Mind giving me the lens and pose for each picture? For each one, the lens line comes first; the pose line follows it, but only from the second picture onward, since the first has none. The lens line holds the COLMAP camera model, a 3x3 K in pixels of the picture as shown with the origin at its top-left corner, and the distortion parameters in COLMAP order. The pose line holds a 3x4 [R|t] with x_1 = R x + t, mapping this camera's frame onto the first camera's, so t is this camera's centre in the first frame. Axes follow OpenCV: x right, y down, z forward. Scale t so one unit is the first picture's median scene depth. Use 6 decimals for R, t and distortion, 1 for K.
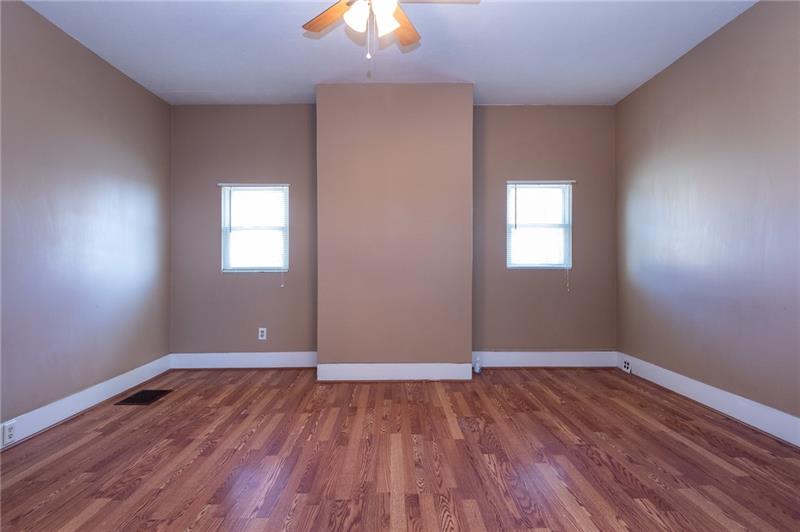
lens RADIAL K [[399.1, 0, 402.3], [0, 399.1, 263.9], [0, 0, 1]] dist [-0.016044, -0.000421]
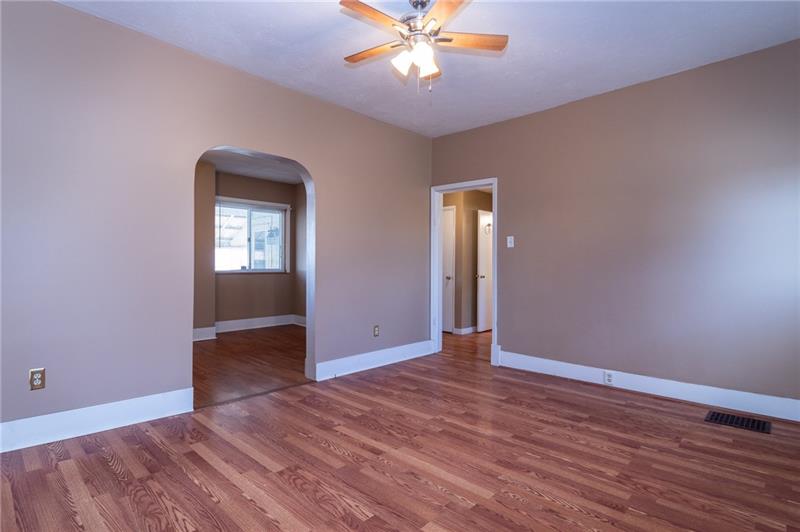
lens RADIAL K [[399.1, 0, 402.6], [0, 399.1, 266.9], [0, 0, 1]] dist [-0.016044, -0.000421]
pose [[-0.698722, 0.001890, -0.715390, 0.667936], [-0.000612, 0.999995, 0.003240, -0.011652], [0.715393, 0.002702, -0.698717, 1.463667]]
